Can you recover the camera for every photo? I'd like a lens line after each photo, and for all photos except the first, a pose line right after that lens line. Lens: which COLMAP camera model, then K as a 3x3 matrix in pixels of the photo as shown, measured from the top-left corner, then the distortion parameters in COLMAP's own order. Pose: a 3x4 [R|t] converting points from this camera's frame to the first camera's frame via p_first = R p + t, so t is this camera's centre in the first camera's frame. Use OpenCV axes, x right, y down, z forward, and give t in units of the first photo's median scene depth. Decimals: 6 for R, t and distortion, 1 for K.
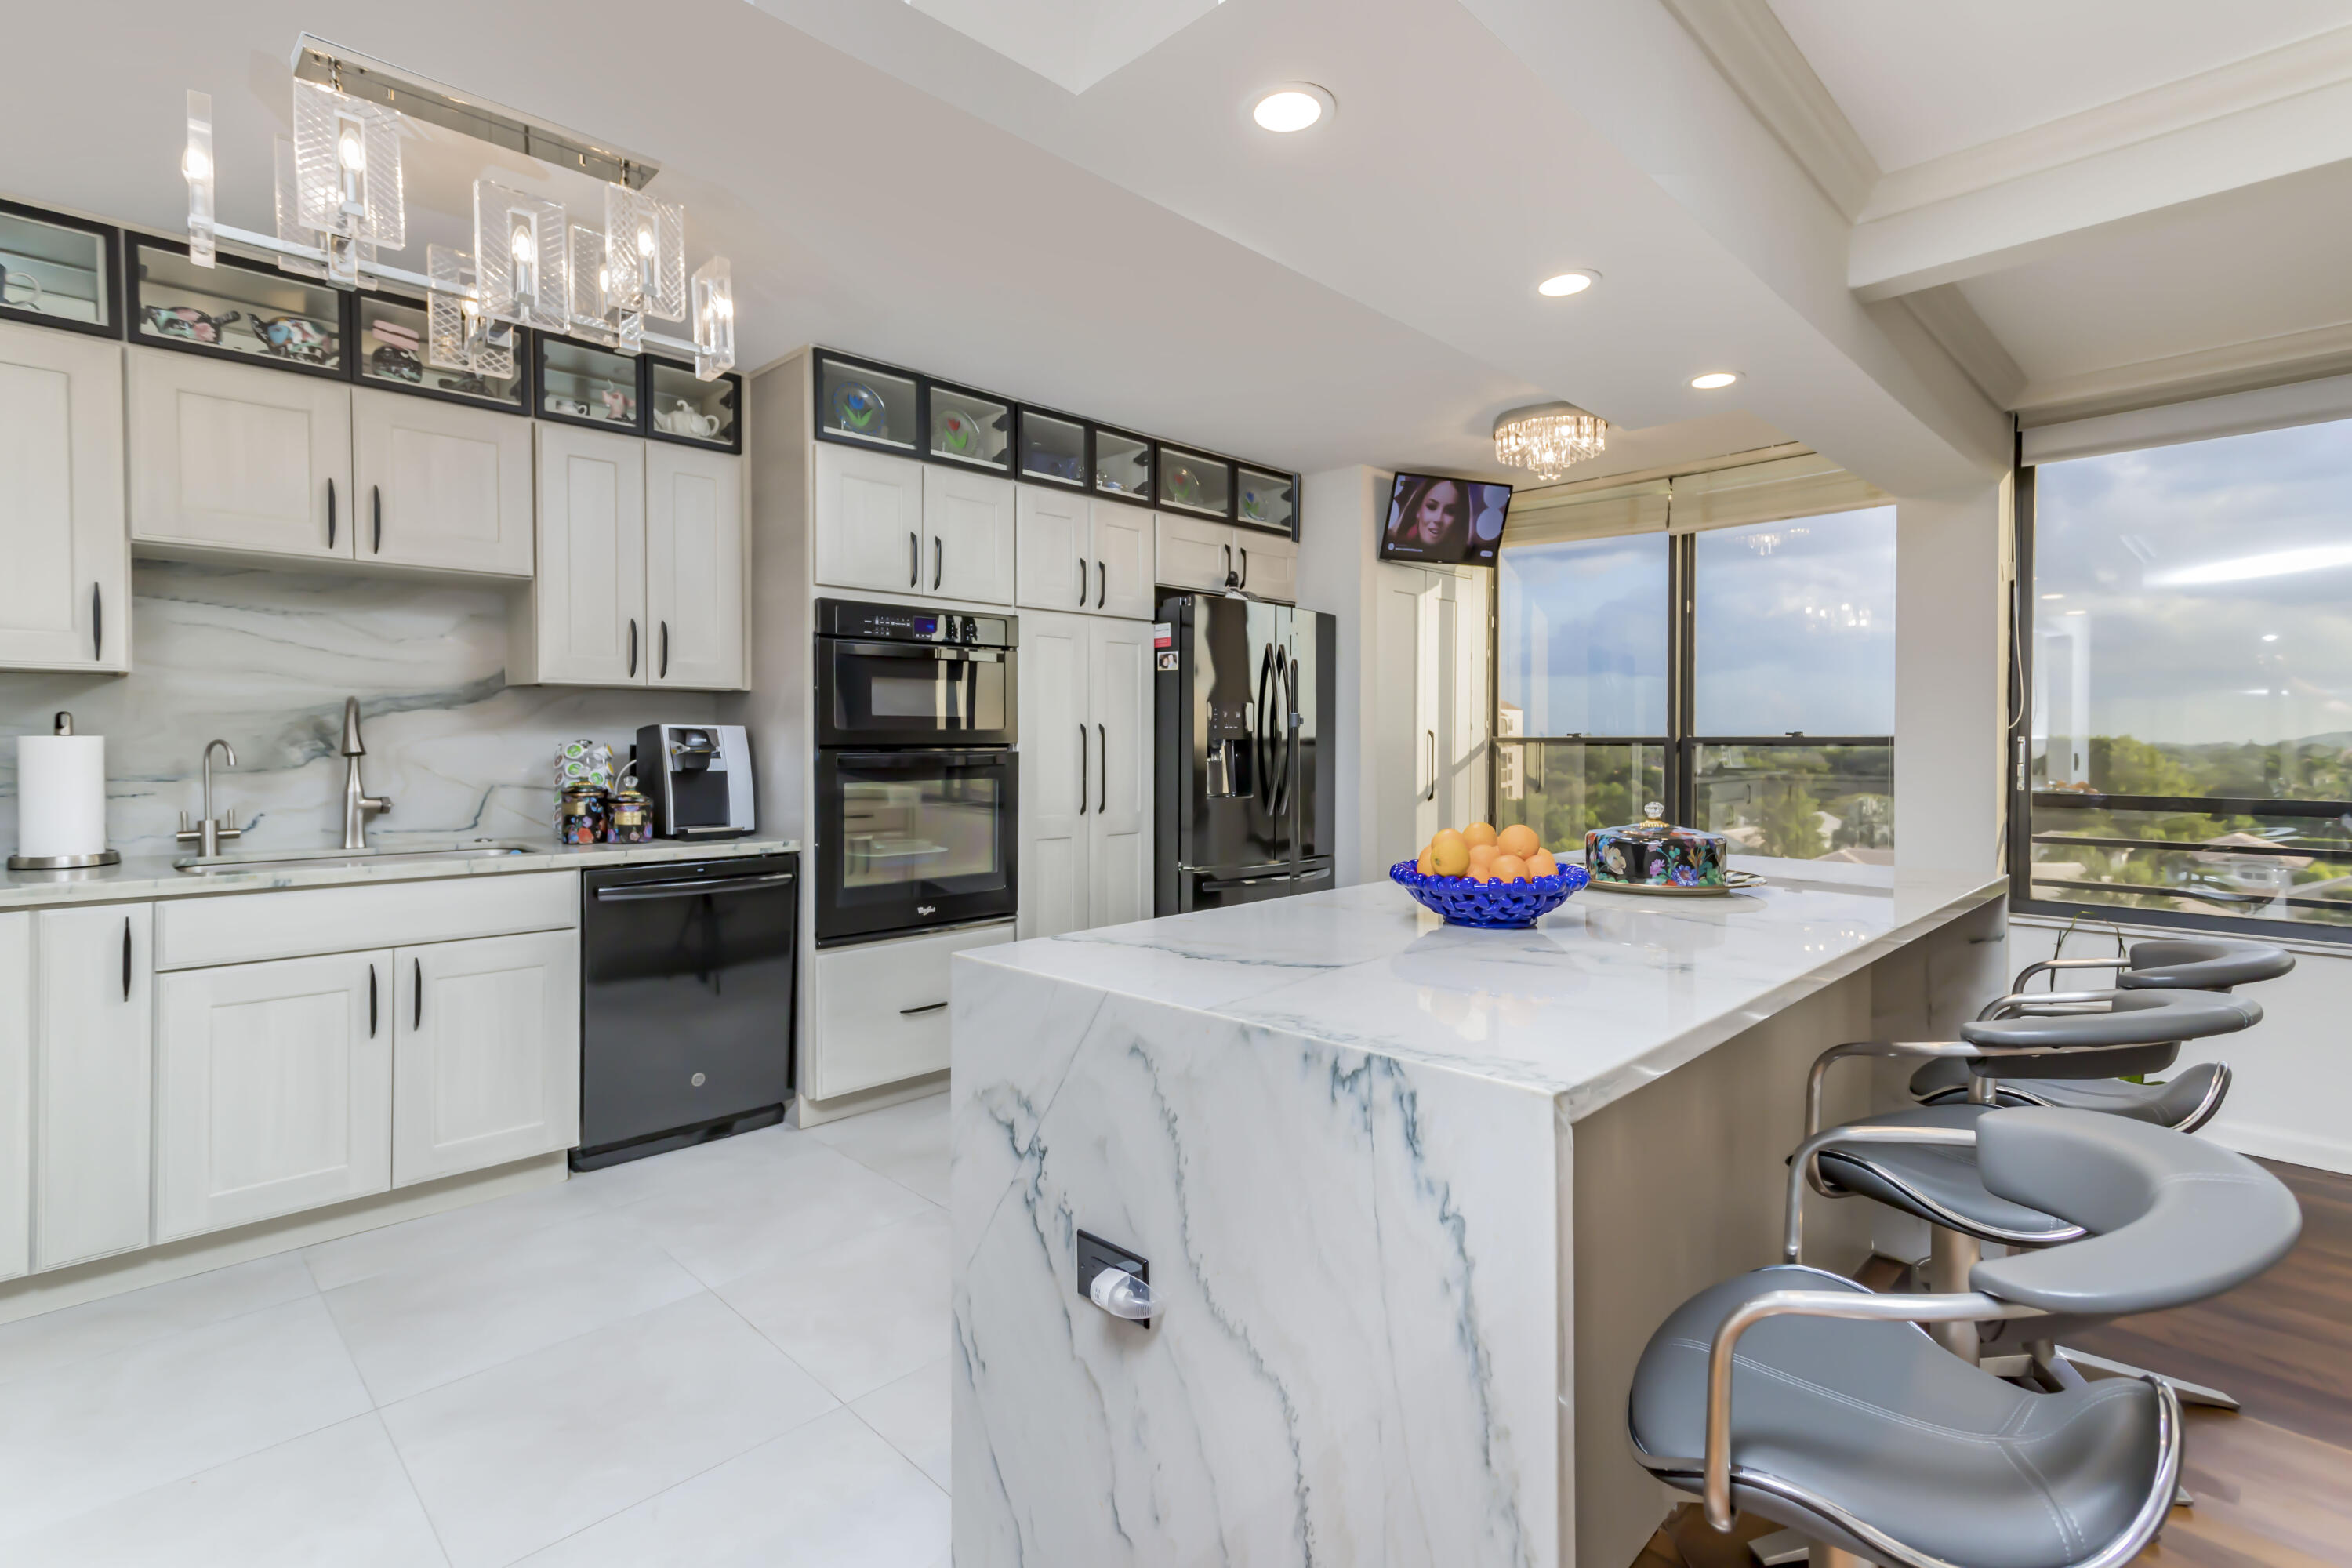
lens RADIAL K [[1144.3, 0, 1177.7], [0, 1144.3, 764.6], [0, 0, 1]] dist [0.021682, 0.002002]
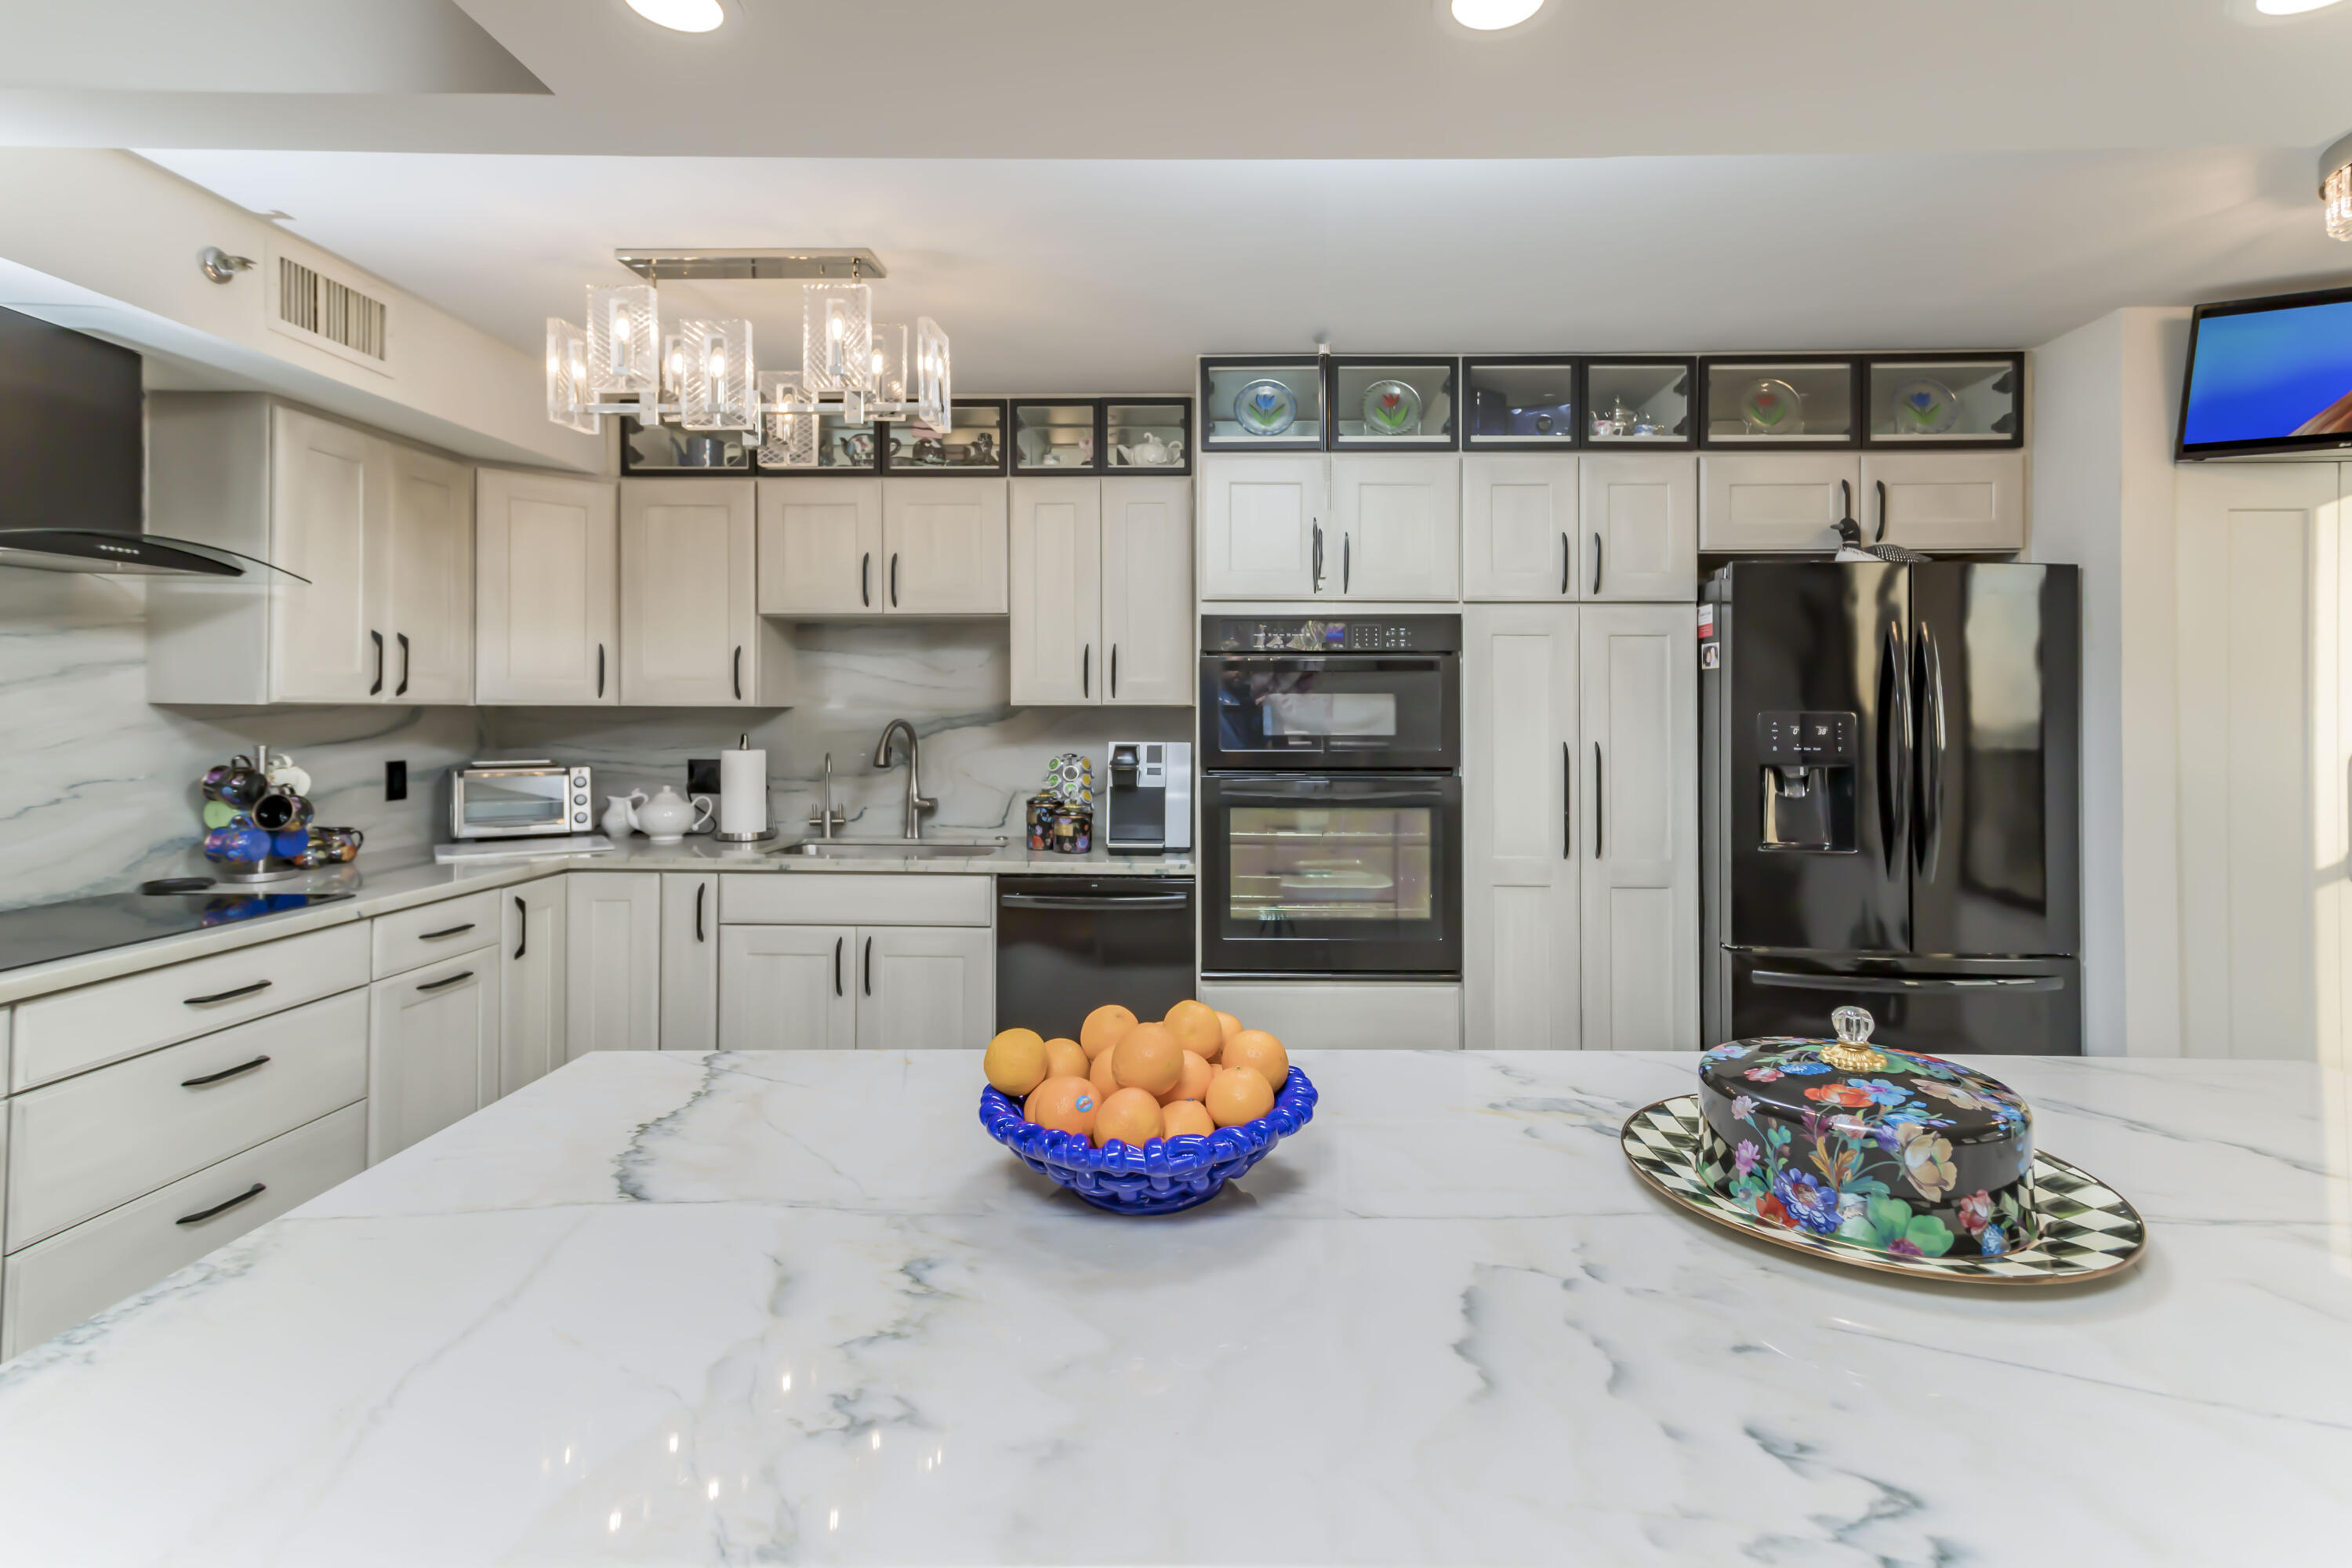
lens RADIAL K [[1144.3, 0, 1185.8], [0, 1144.3, 708.6], [0, 0, 1]] dist [0.021682, 0.002002]
pose [[0.685820, -0.002604, -0.727767, 0.374319], [-0.017919, 0.999630, -0.020463, -0.045794], [0.727551, 0.027075, 0.685519, 0.330384]]
